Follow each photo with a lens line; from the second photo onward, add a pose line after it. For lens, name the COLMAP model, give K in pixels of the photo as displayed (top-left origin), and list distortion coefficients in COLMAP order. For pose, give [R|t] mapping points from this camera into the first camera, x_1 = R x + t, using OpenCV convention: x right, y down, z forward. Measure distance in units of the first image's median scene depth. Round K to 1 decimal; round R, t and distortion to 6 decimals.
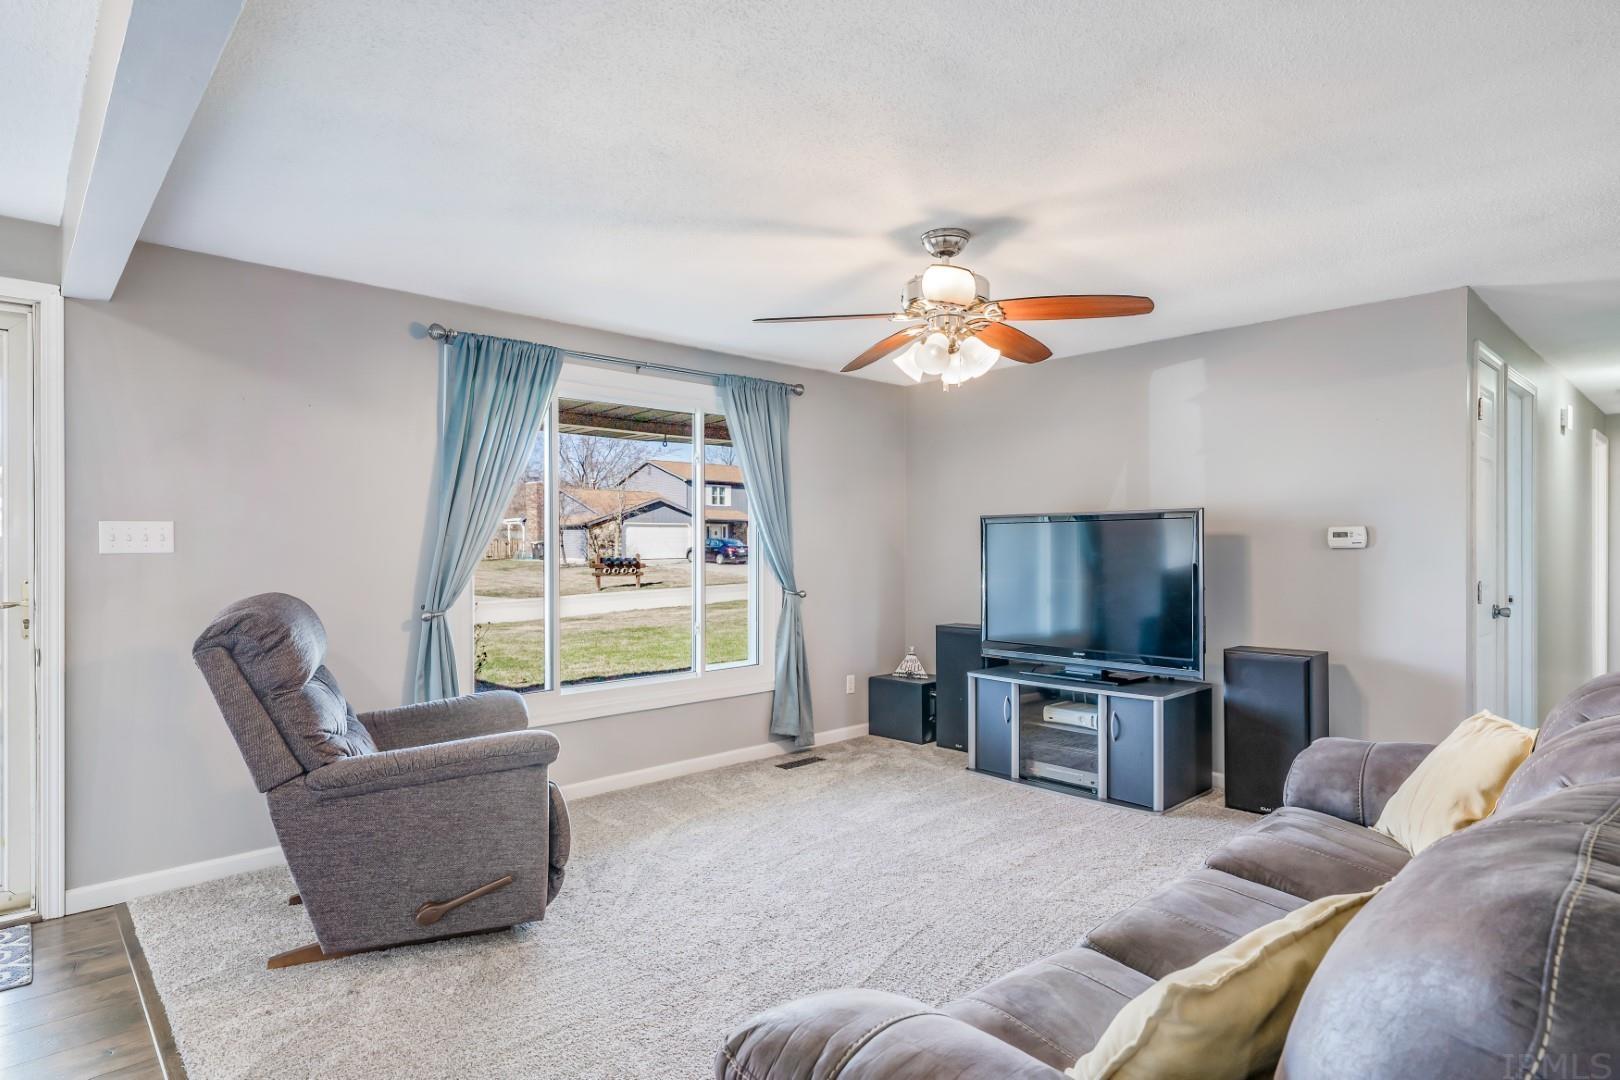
lens RADIAL K [[858.7, 0, 810.3], [0, 858.7, 540.0], [0, 0, 1]] dist [0.005965, 0.000936]
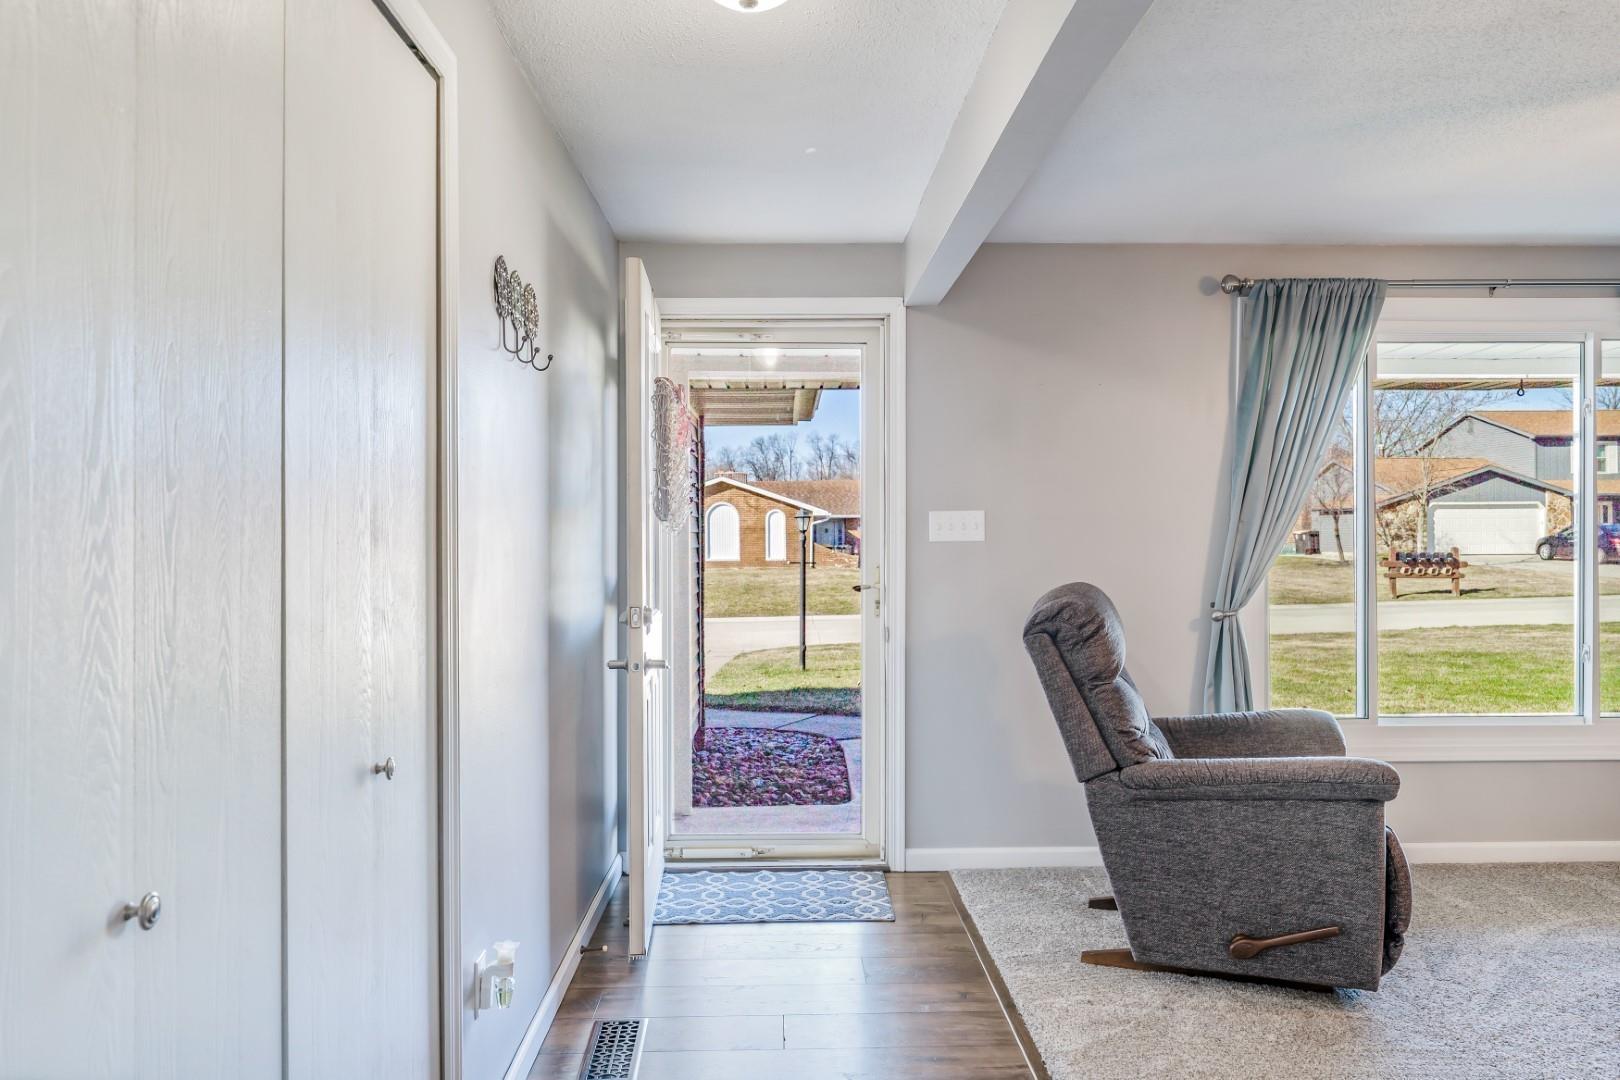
lens RADIAL K [[1118.1, 0, 816.0], [0, 1118.1, 550.9], [0, 0, 1]] dist [0.002154, 0.004757]
pose [[0.758440, 0.006844, -0.651706, -0.023151], [0.005837, 0.999833, 0.017292, 0.002086], [0.651716, -0.016919, 0.758274, -0.136262]]
